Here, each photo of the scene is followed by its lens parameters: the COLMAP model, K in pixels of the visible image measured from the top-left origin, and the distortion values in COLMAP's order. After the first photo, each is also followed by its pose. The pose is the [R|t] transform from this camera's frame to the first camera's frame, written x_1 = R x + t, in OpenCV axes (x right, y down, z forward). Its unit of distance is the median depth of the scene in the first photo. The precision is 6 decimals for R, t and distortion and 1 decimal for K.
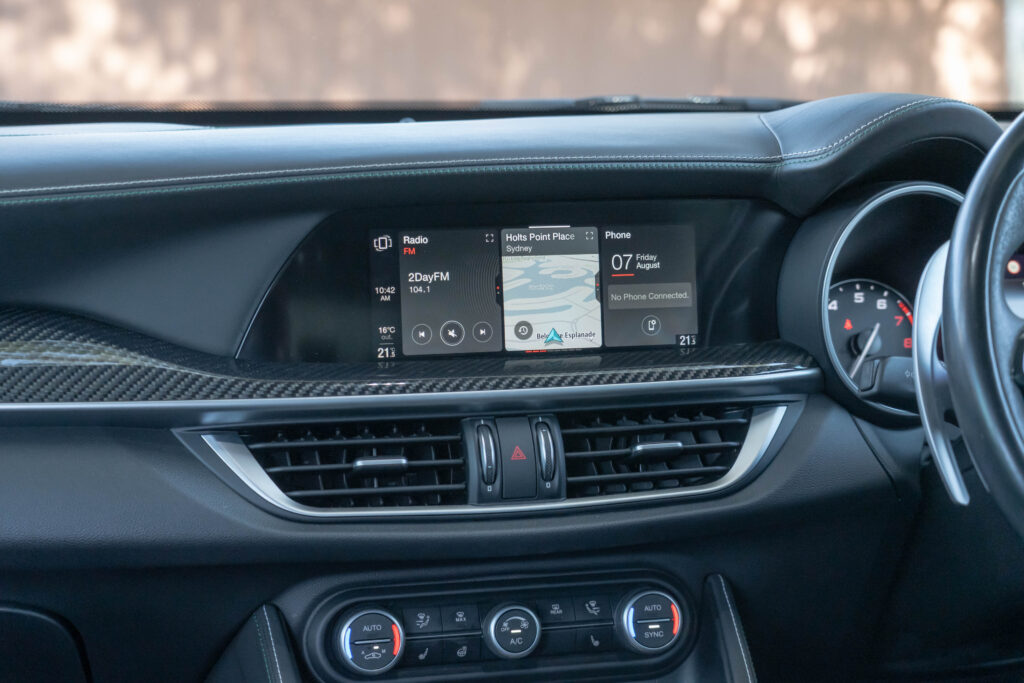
lens RADIAL K [[1679.6, 0, 515.3], [0, 1679.6, 329.5], [0, 0, 1]] dist [0.034519, 0.019168]
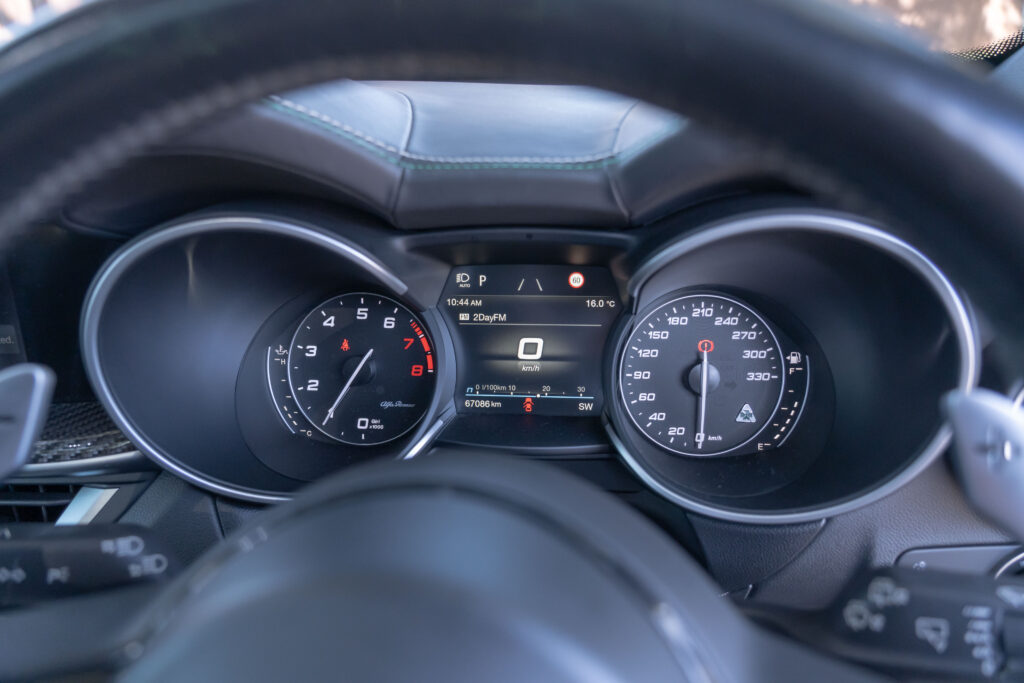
lens RADIAL K [[687.4, 0, 521.6], [0, 687.4, 341.0], [0, 0, 1]] dist [-0.021451, 0.000695]
pose [[0.944321, 0.106957, -0.311155, 0.444870], [-0.020194, 0.962747, 0.269649, -0.115281], [0.328404, -0.248352, 0.911302, 0.803260]]
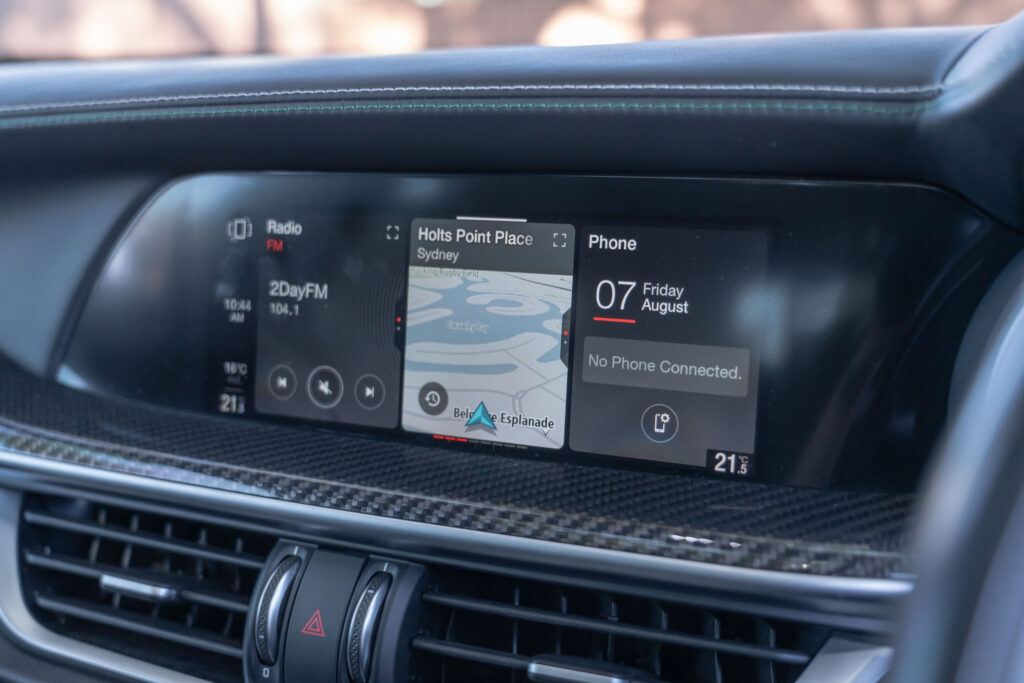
lens RADIAL K [[1200.4, 0, 519.4], [0, 1200.4, 344.8], [0, 0, 1]] dist [0.071150, -0.000333]
pose [[0.780700, 0.121071, -0.613065, 0.274770], [-0.086974, 0.992556, 0.085258, -0.054810], [0.618824, -0.013240, 0.785418, 0.698575]]
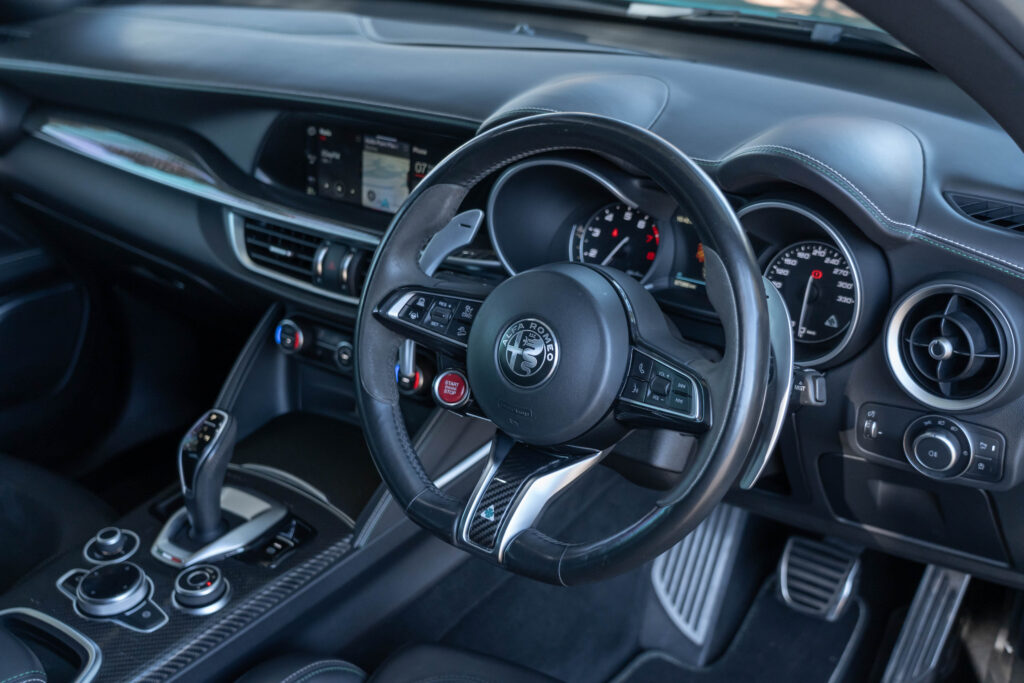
lens RADIAL K [[1200.4, 0, 519.4], [0, 1200.4, 344.8], [0, 0, 1]] dist [0.071150, -0.000333]
pose [[0.663218, 0.319130, -0.676977, 0.988746], [-0.090890, 0.932182, 0.350393, -0.302964], [0.742887, -0.170856, 0.647246, 0.288423]]
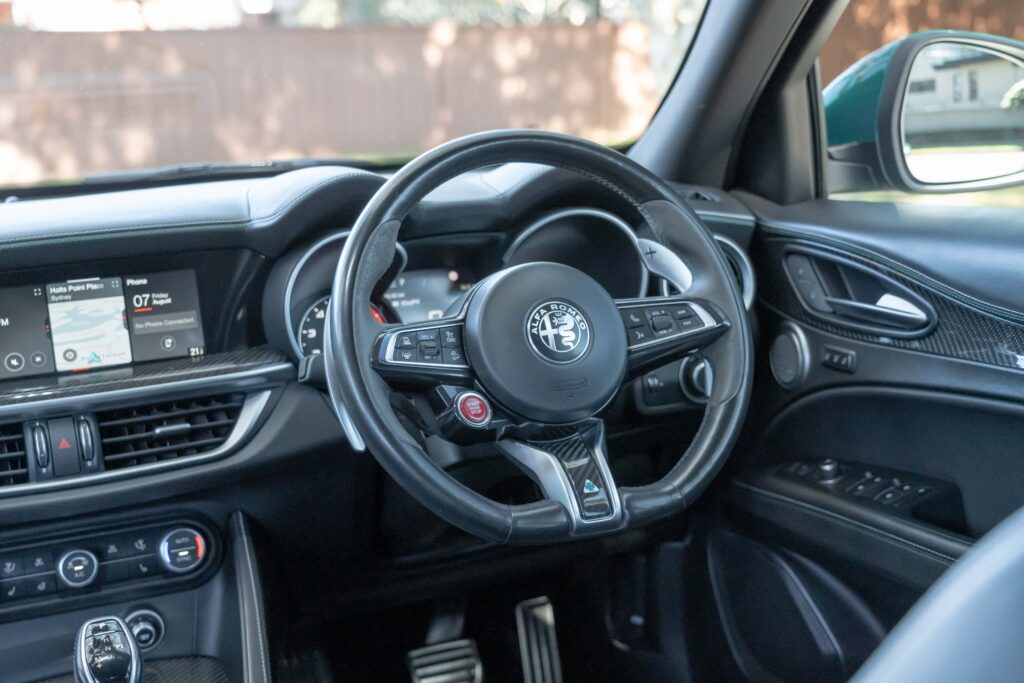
lens RADIAL K [[1357.6, 0, 532.8], [0, 1357.6, 338.4], [0, 0, 1]] dist [0.048512, 0.004297]
pose [[0.984736, -0.084290, 0.152282, 0.213654], [0.079984, 0.996209, 0.034198, -0.021659], [-0.154588, -0.021496, 0.987745, -0.189875]]
